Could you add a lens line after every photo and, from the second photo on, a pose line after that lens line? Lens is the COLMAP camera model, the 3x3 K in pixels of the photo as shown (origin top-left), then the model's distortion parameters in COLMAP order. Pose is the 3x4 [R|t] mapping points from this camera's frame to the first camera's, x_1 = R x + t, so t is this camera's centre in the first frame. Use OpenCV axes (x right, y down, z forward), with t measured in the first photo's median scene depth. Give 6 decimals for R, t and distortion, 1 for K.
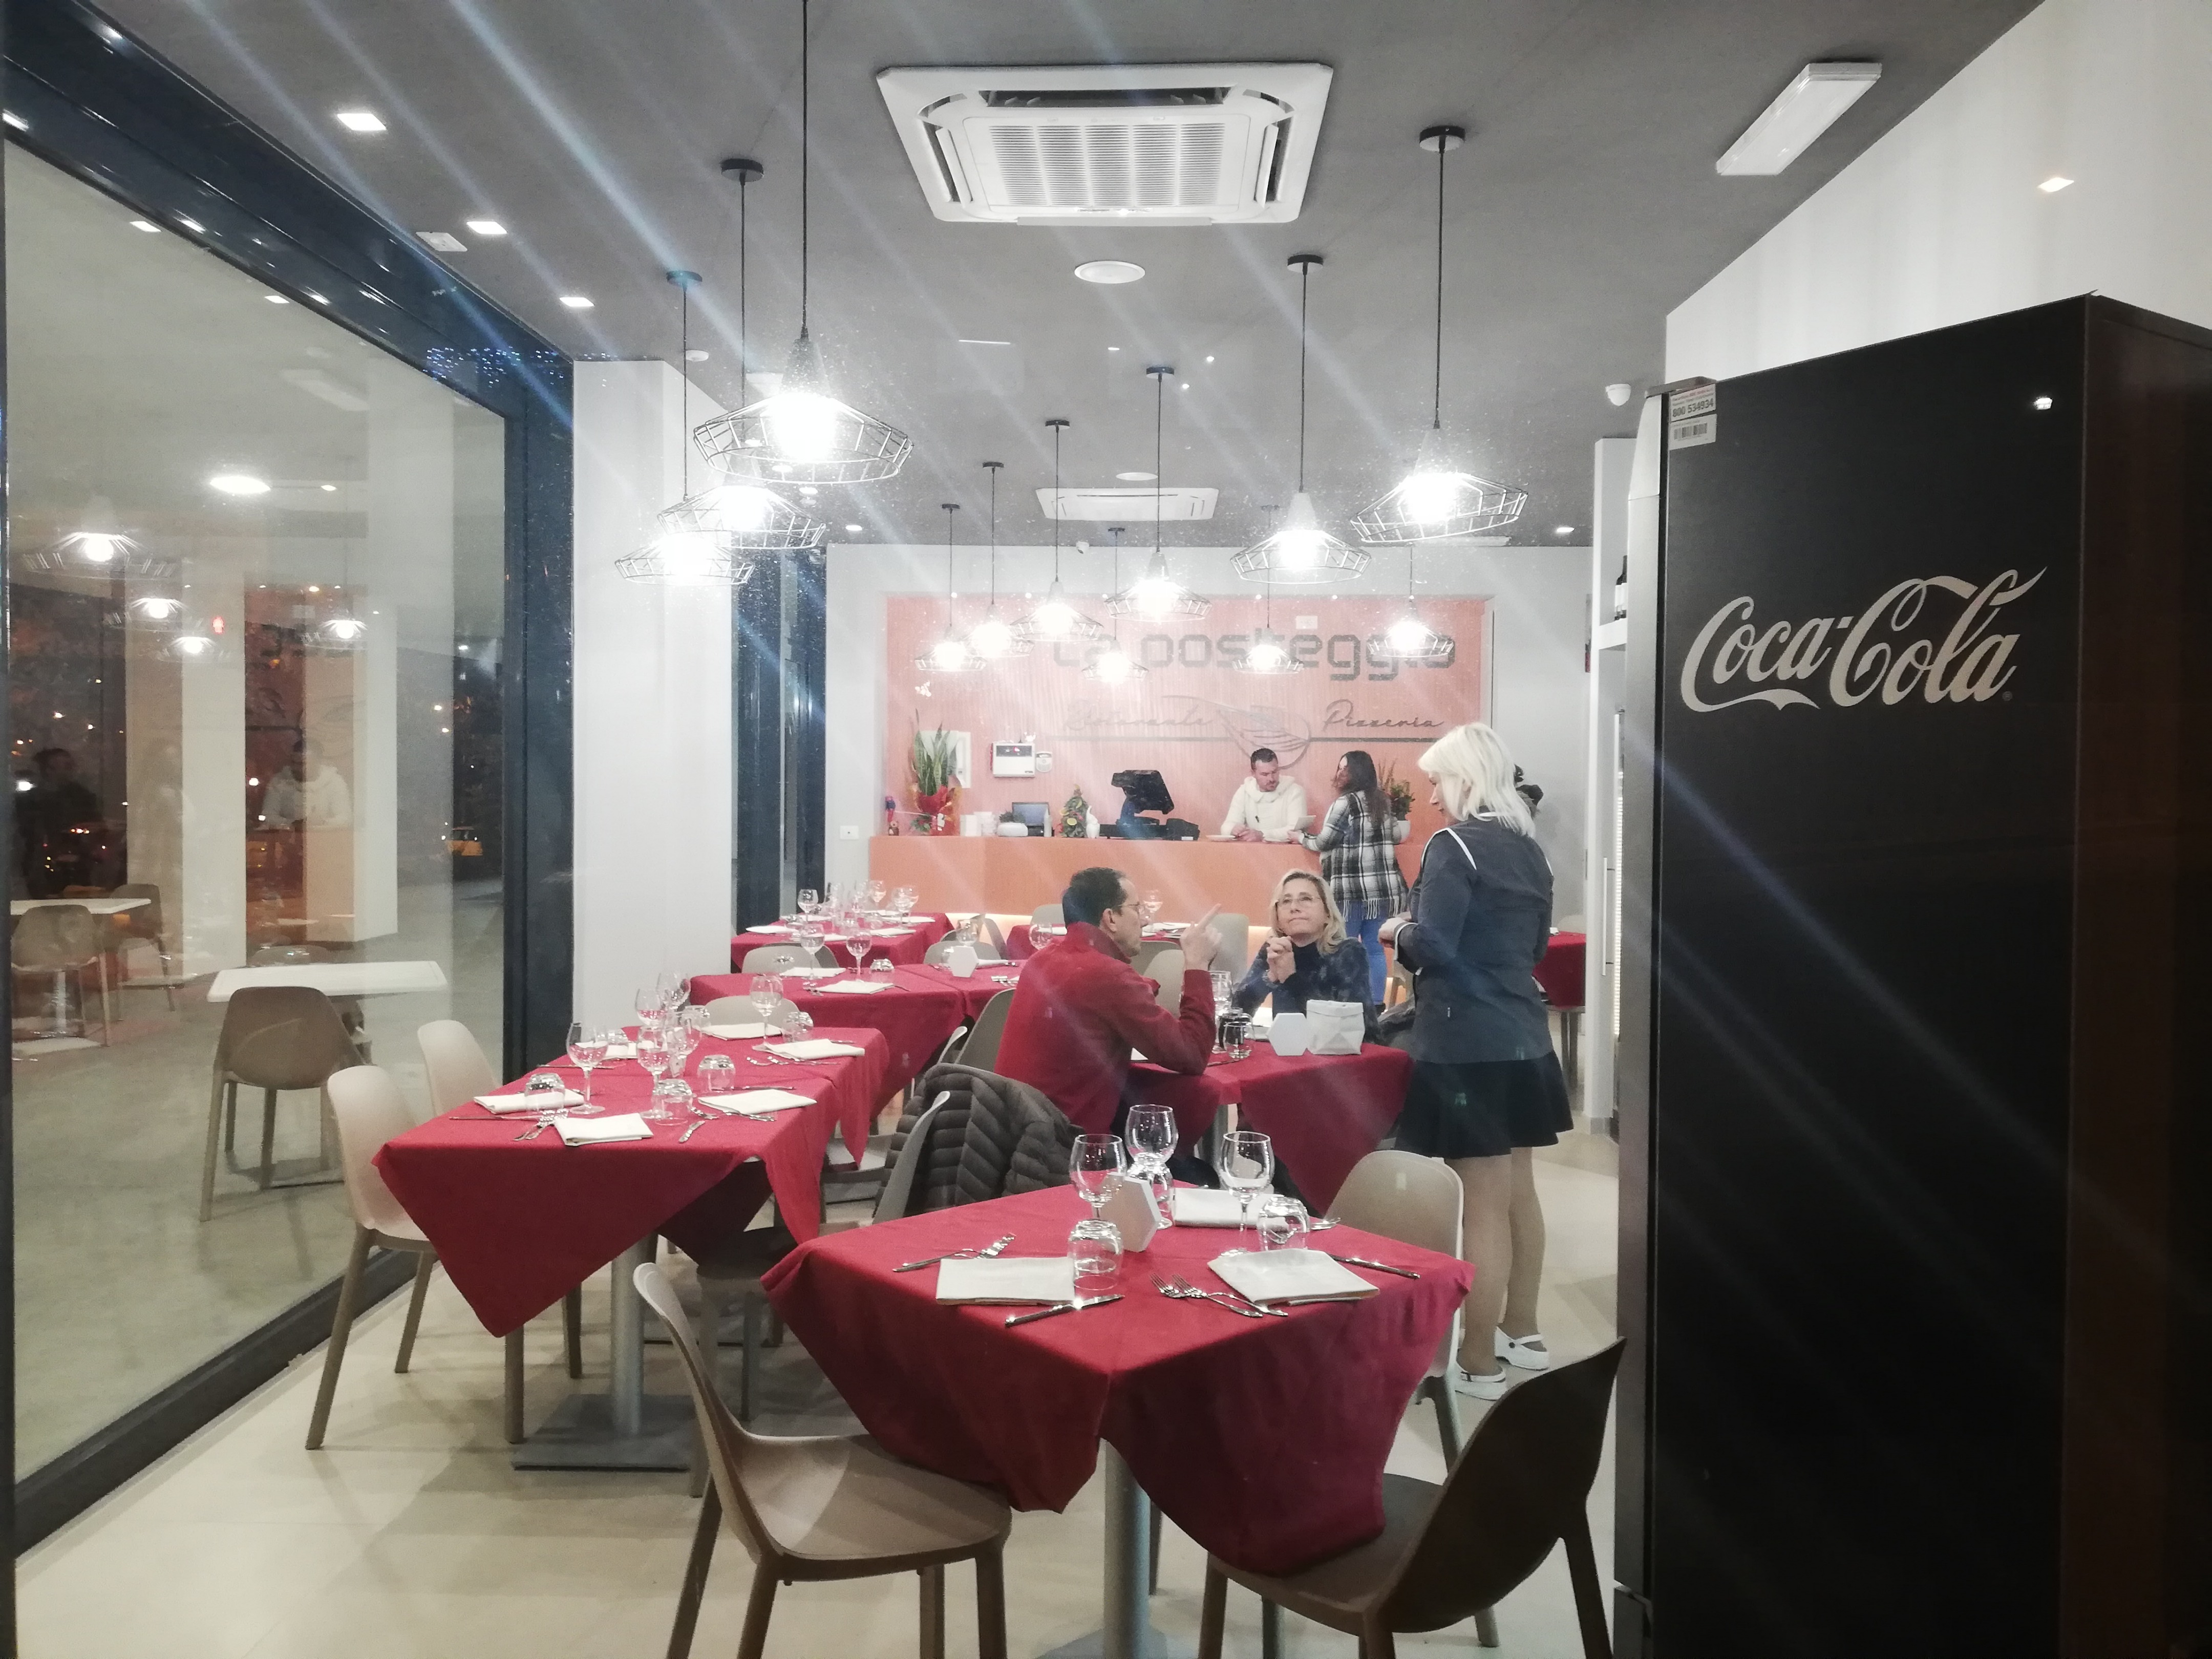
lens RADIAL K [[1646.4, 0, 1103.6], [0, 1646.4, 828.0], [0, 0, 1]] dist [0.028345, -0.032896]
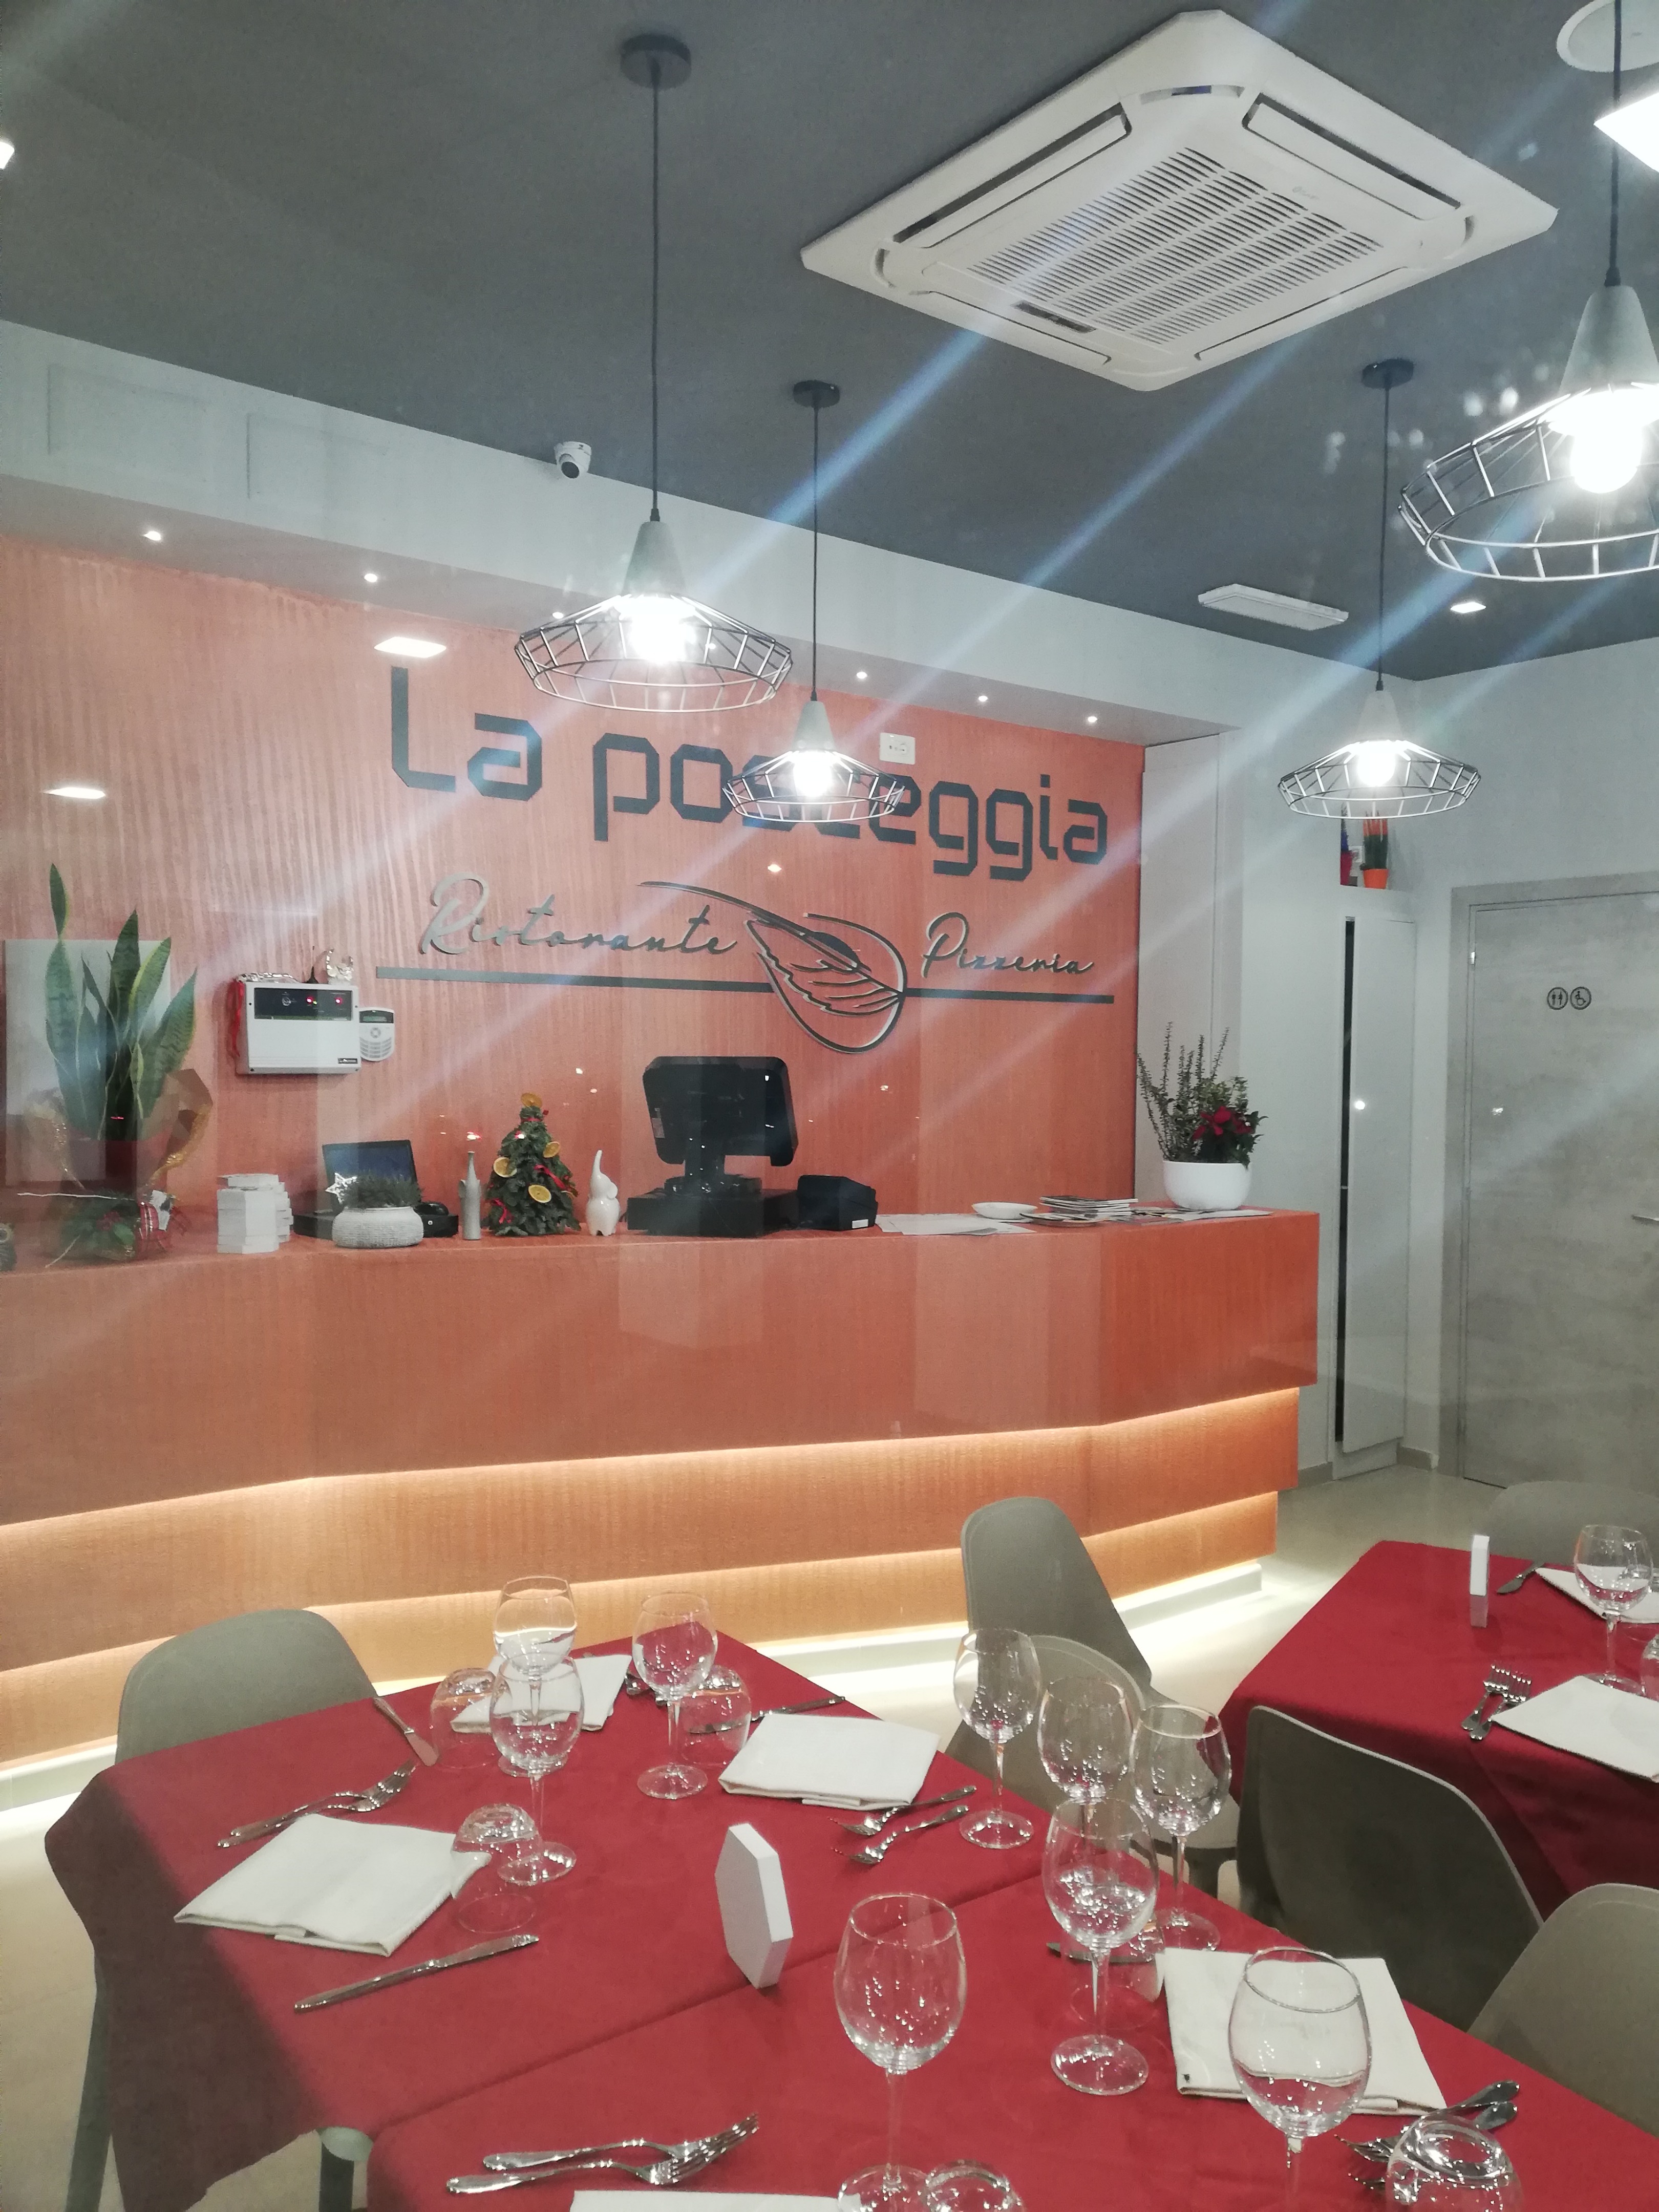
lens RADIAL K [[1646.4, 0, 838.6], [0, 1646.4, 1115.0], [0, 0, 1]] dist [0.028345, -0.032896]
pose [[0.761225, -0.025363, 0.647992, -0.204835], [0.019202, 0.999678, 0.016571, -0.025971], [-0.648204, -0.000171, 0.761467, 0.643782]]
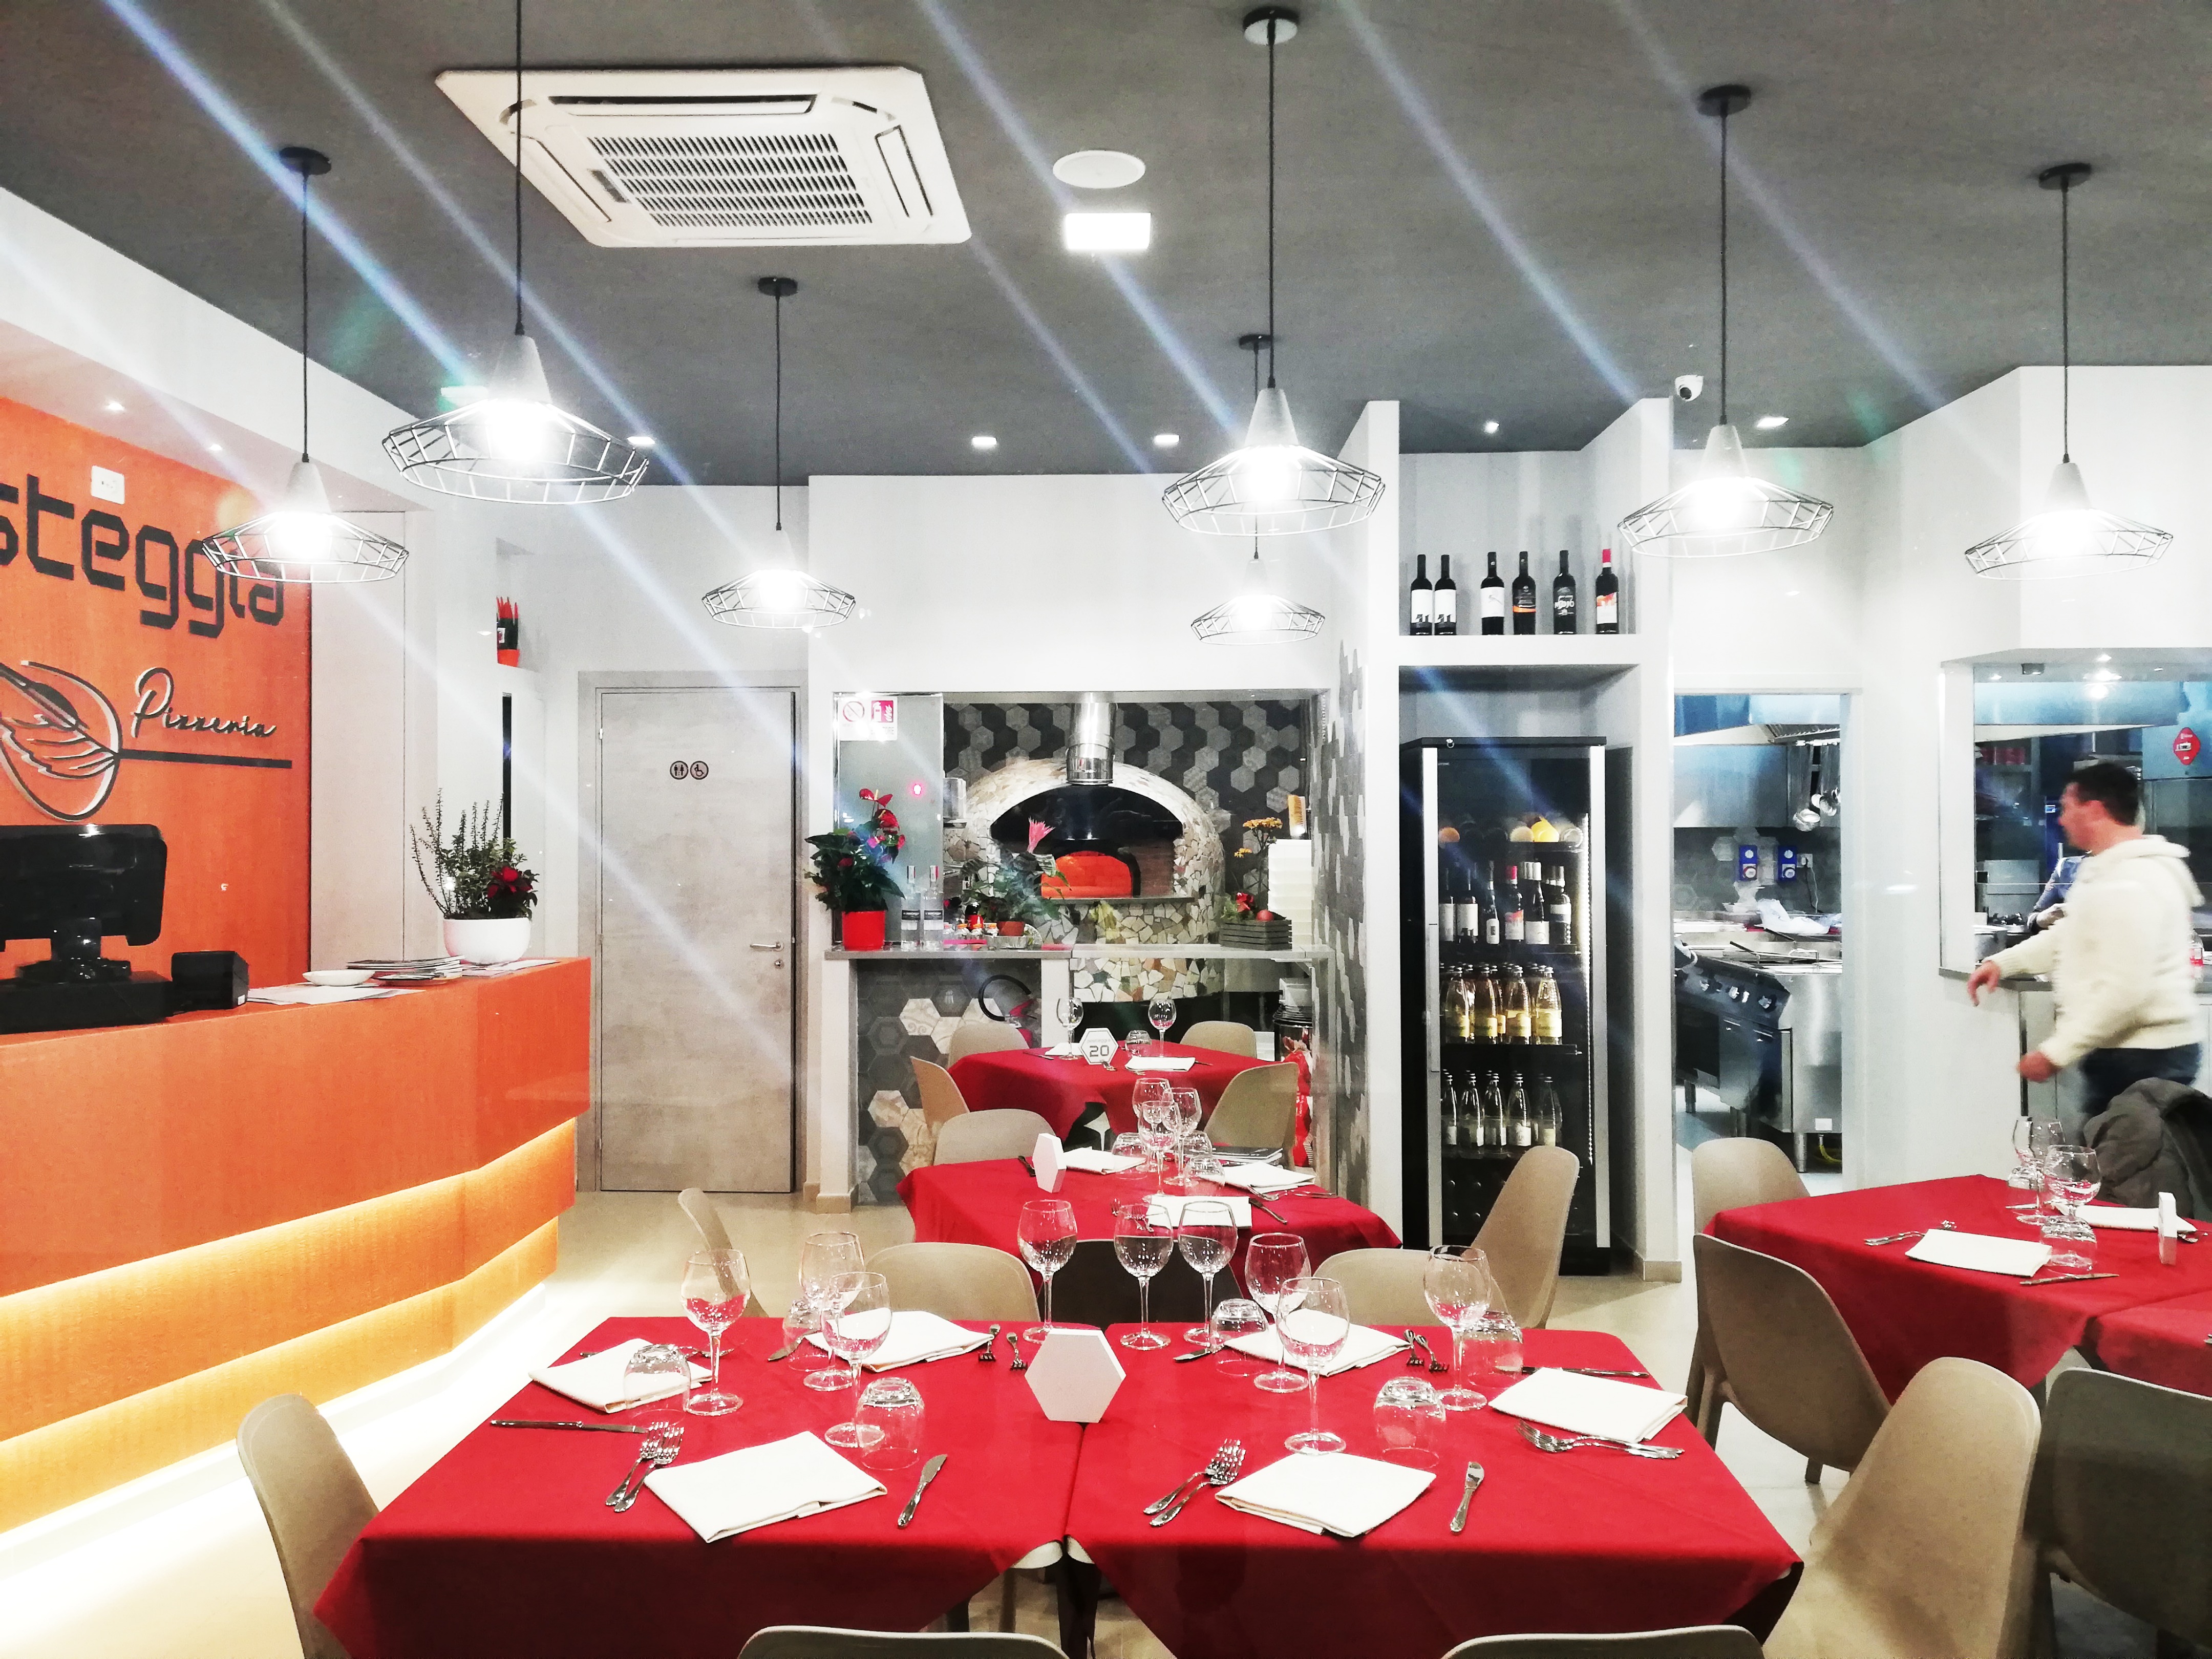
lens RADIAL K [[1646.4, 0, 1115.6], [0, 1646.4, 816.7], [0, 0, 1]] dist [0.028345, -0.032896]
pose [[-0.025618, -0.002993, 0.999667, -0.322444], [0.037675, 0.999282, 0.003957, -0.028528], [-0.998962, 0.037763, -0.025487, 0.747143]]
